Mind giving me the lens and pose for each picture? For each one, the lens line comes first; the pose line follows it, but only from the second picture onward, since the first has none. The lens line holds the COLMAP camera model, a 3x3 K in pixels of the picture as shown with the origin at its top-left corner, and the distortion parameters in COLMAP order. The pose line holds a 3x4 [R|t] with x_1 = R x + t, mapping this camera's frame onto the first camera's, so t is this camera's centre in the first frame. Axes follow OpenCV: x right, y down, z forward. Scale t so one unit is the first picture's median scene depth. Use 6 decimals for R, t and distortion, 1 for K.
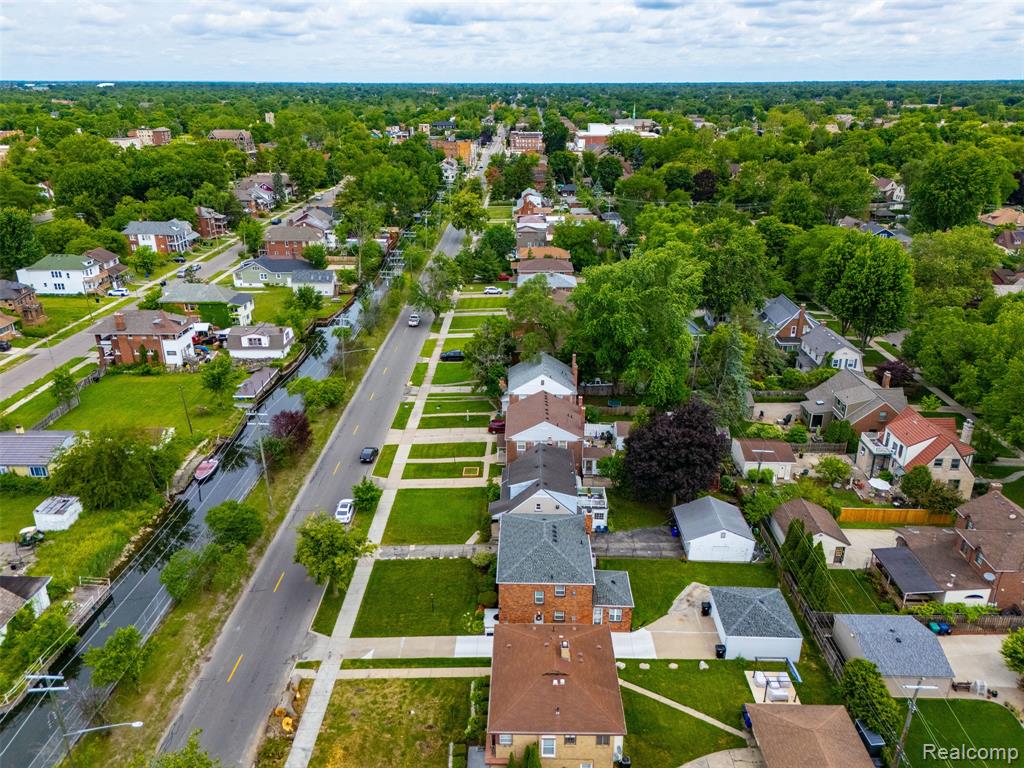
lens RADIAL K [[750.9, 0, 514.5], [0, 750.9, 384.6], [0, 0, 1]] dist [0.079514, -0.079527]
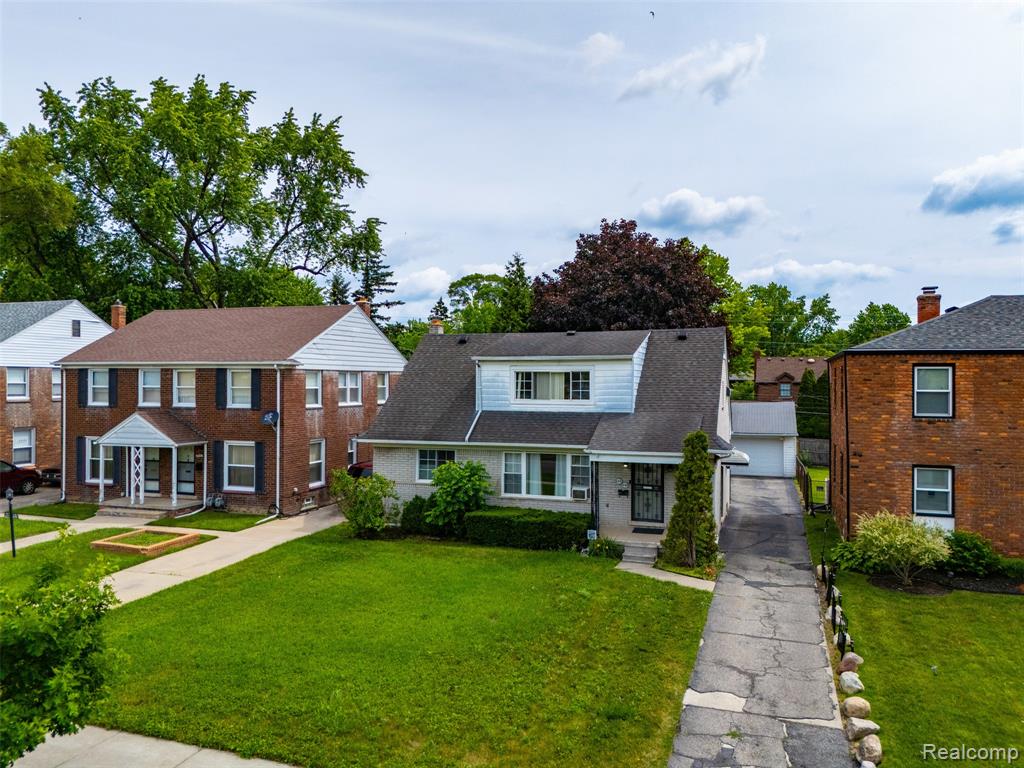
lens RADIAL K [[750.9, 0, 514.5], [0, 750.9, 384.6], [0, 0, 1]] dist [0.079514, -0.079527]
pose [[0.309803, -0.000516, 0.950801, -0.195178], [0.347962, 0.930689, -0.112872, 0.110292], [-0.884842, 0.365810, 0.288510, 0.659231]]
